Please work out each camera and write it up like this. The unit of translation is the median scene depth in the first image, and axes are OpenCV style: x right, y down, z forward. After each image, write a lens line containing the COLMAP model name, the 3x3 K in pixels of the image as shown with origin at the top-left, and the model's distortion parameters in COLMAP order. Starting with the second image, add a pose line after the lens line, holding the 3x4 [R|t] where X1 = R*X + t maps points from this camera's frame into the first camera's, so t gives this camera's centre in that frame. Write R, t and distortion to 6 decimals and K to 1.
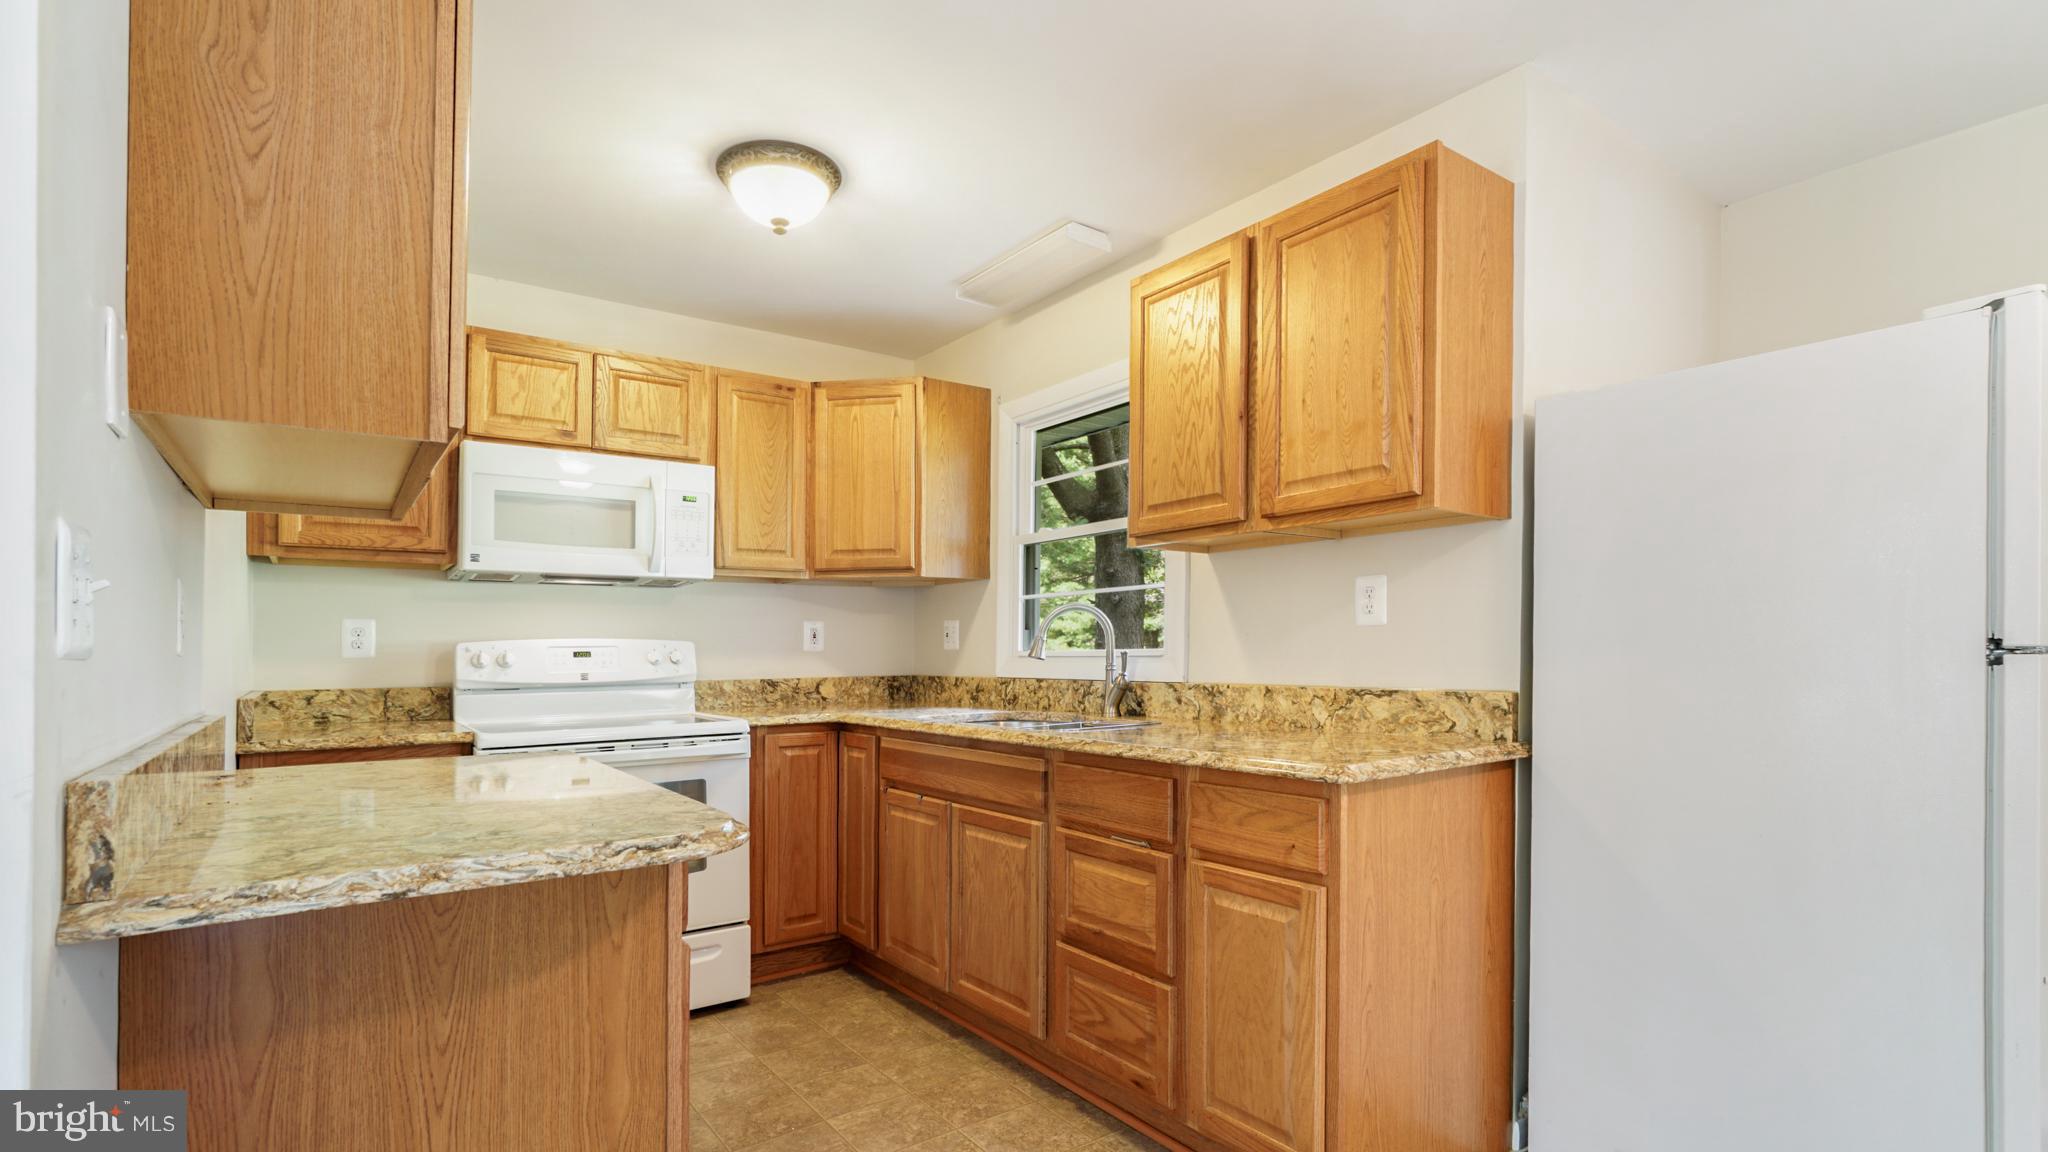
lens RADIAL K [[947.1, 0, 1031.7], [0, 947.1, 658.6], [0, 0, 1]] dist [-0.005883, 0.003476]
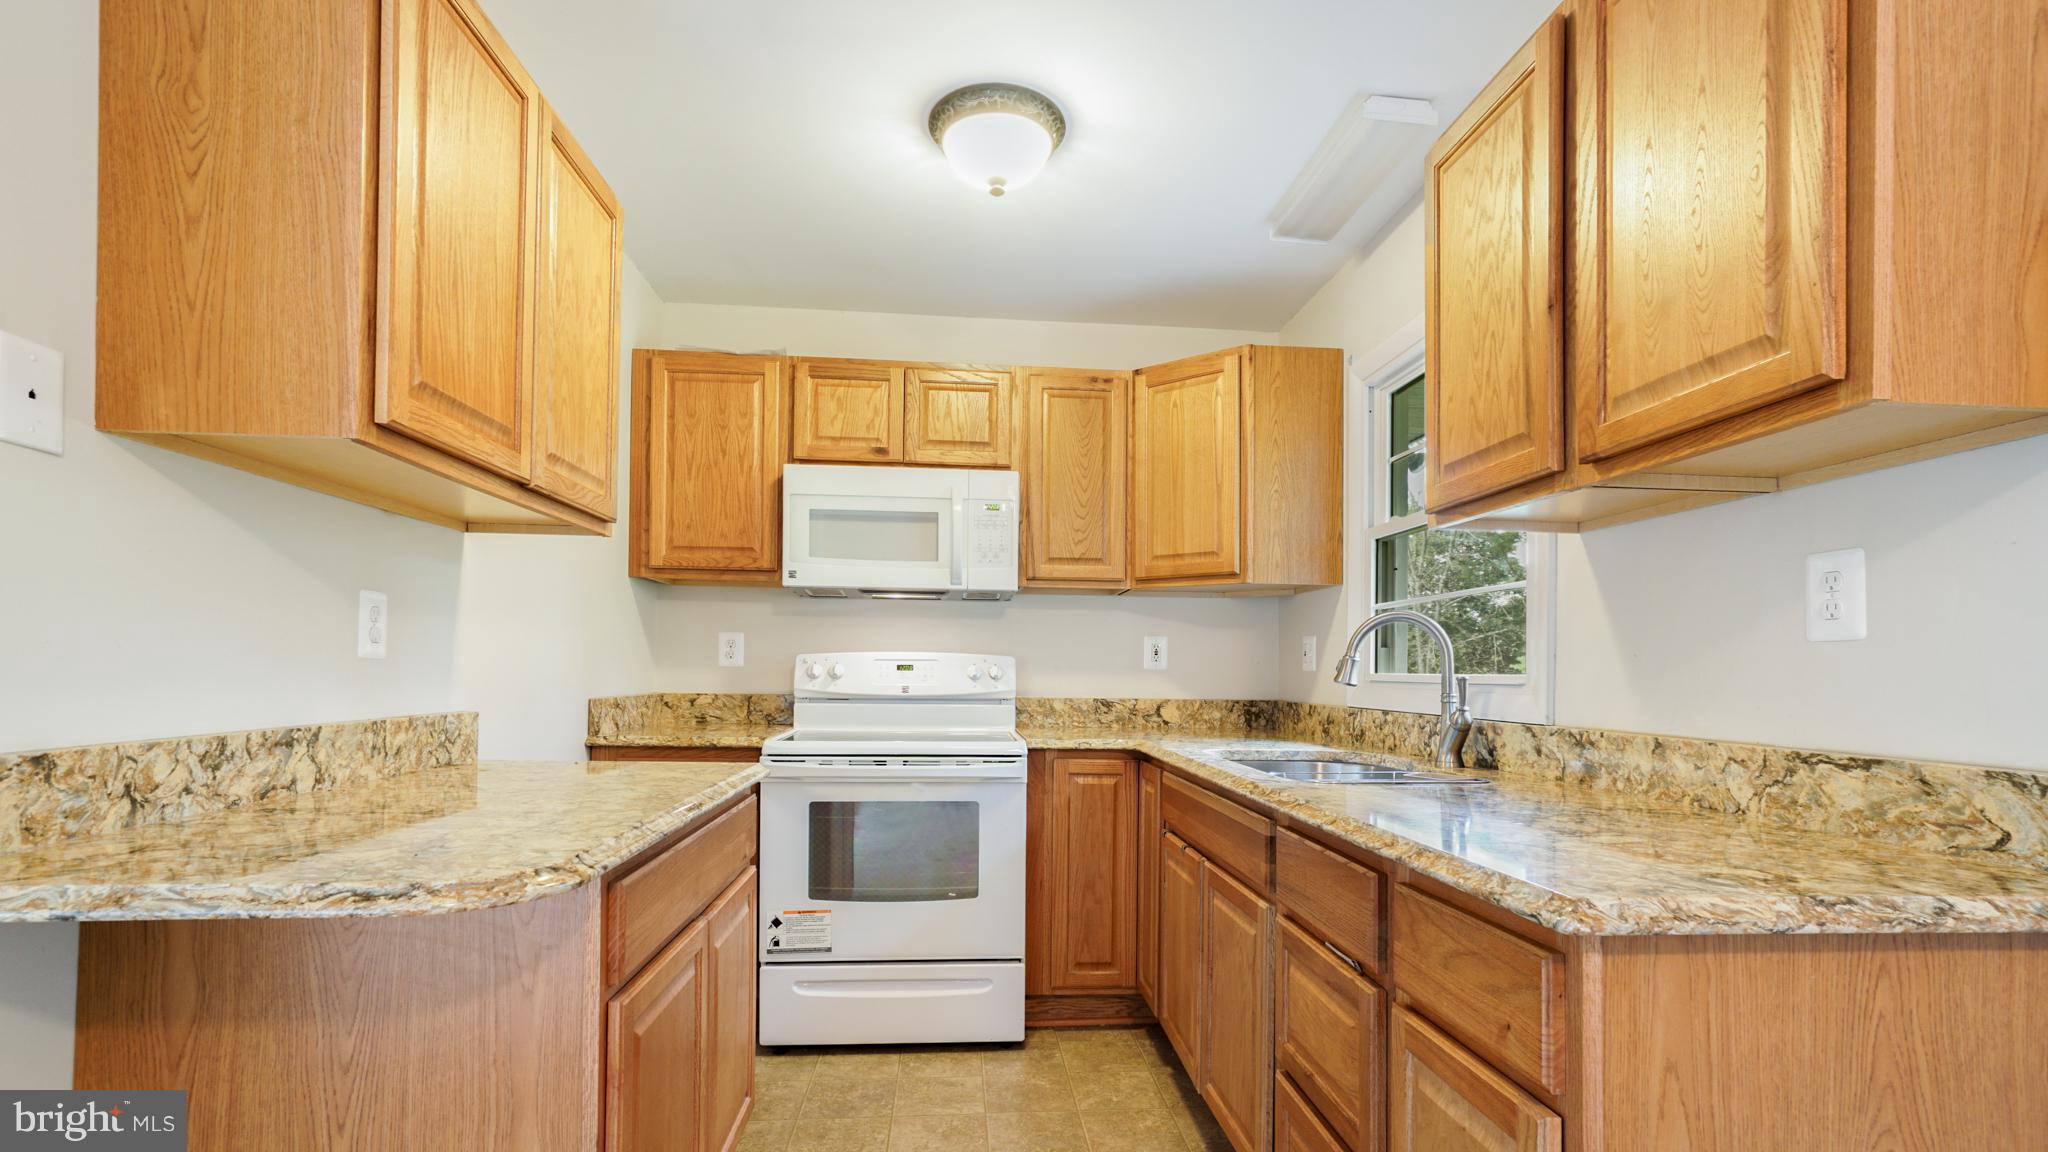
lens RADIAL K [[947.1, 0, 1047.1], [0, 947.1, 676.6], [0, 0, 1]] dist [-0.005883, 0.003476]
pose [[0.857017, 0.024961, -0.514684, 0.241012], [-0.026275, 0.999644, 0.004728, -0.004668], [0.514618, 0.009471, 0.857367, 0.272426]]
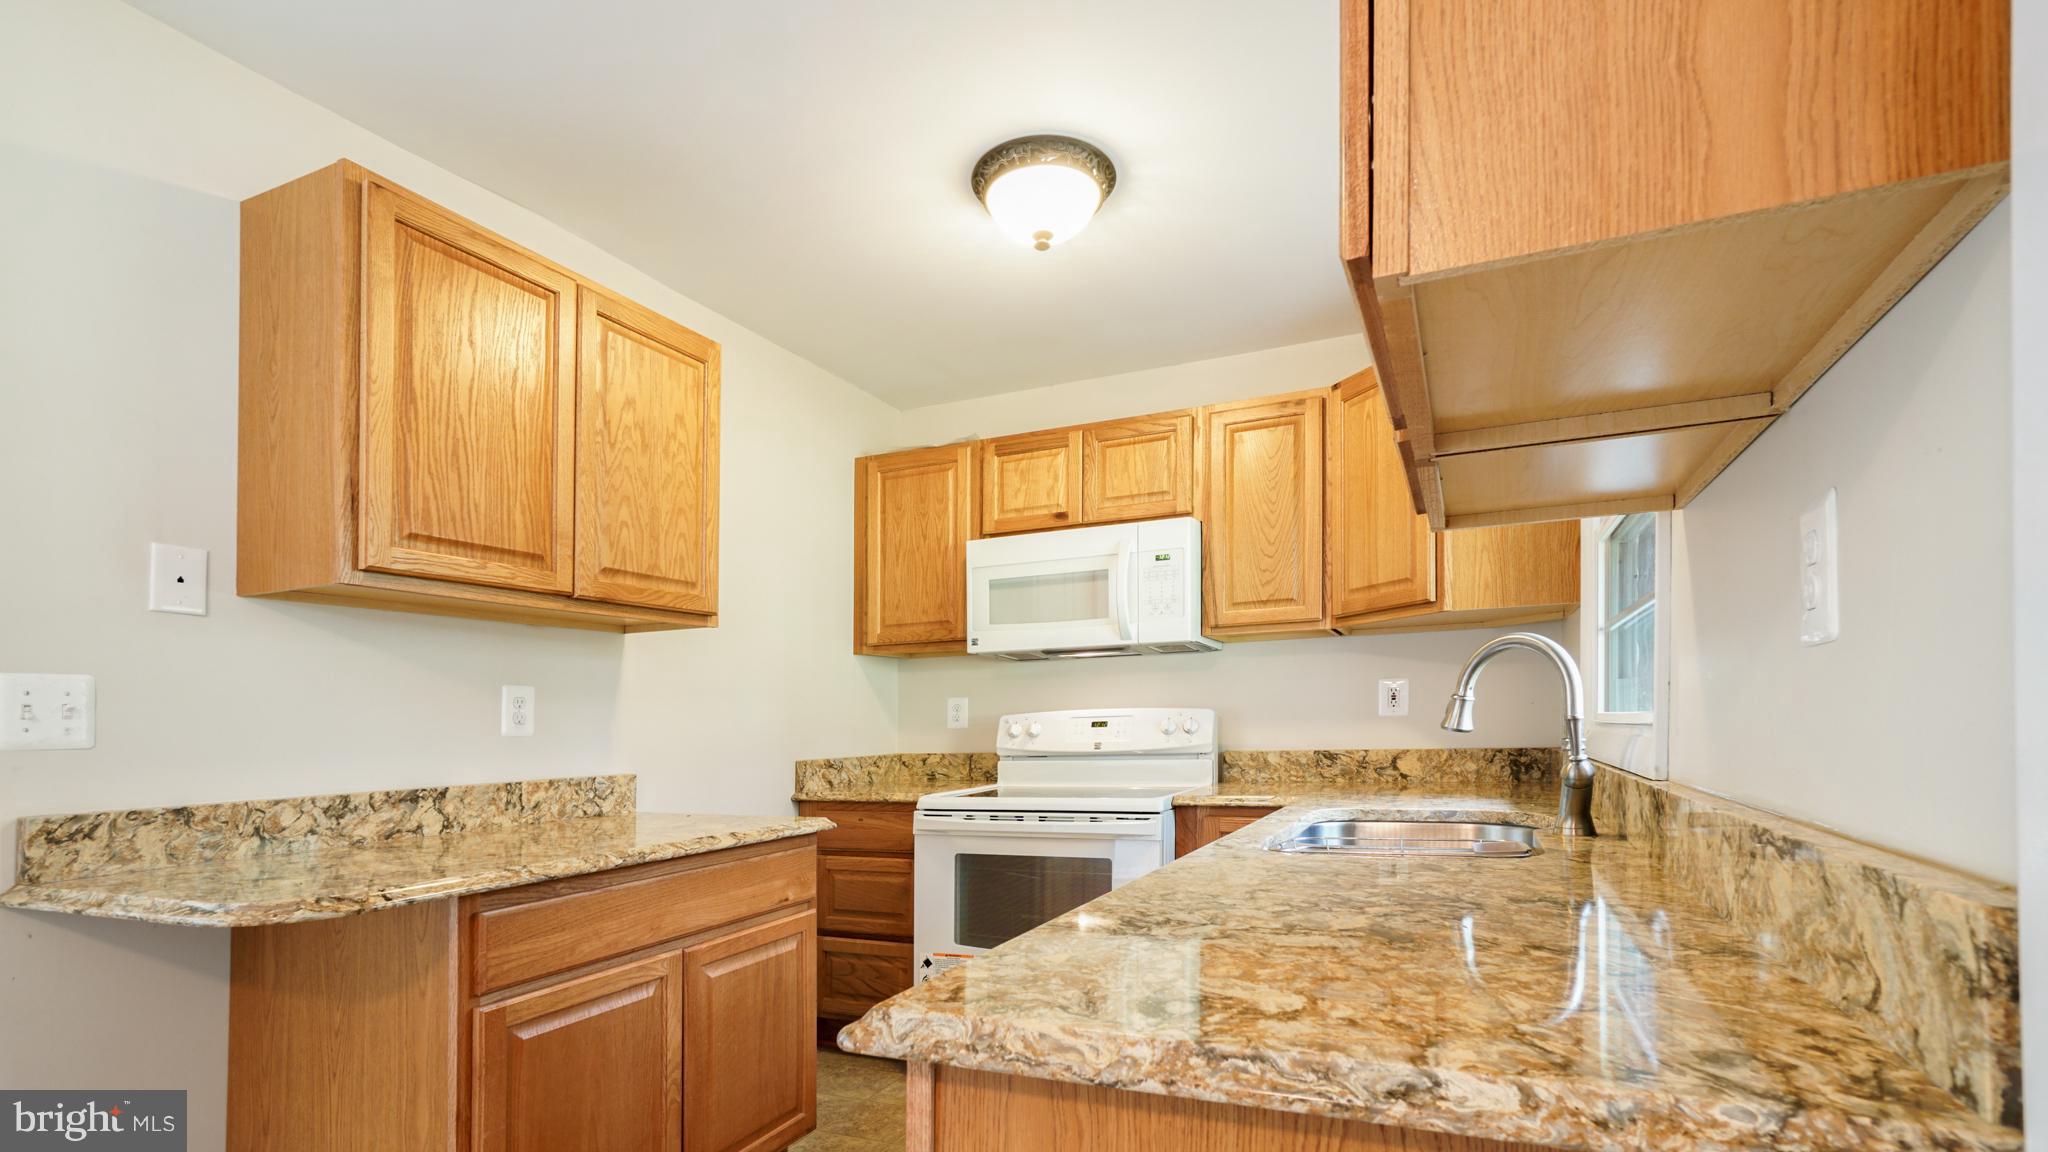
lens RADIAL K [[947.1, 0, 1138.9], [0, 947.1, 727.8], [0, 0, 1]] dist [-0.005883, 0.003476]
pose [[0.507249, 0.002391, -0.861796, 0.572007], [0.009898, 0.999914, 0.008600, -0.011797], [0.861743, -0.012892, 0.507181, 0.668541]]
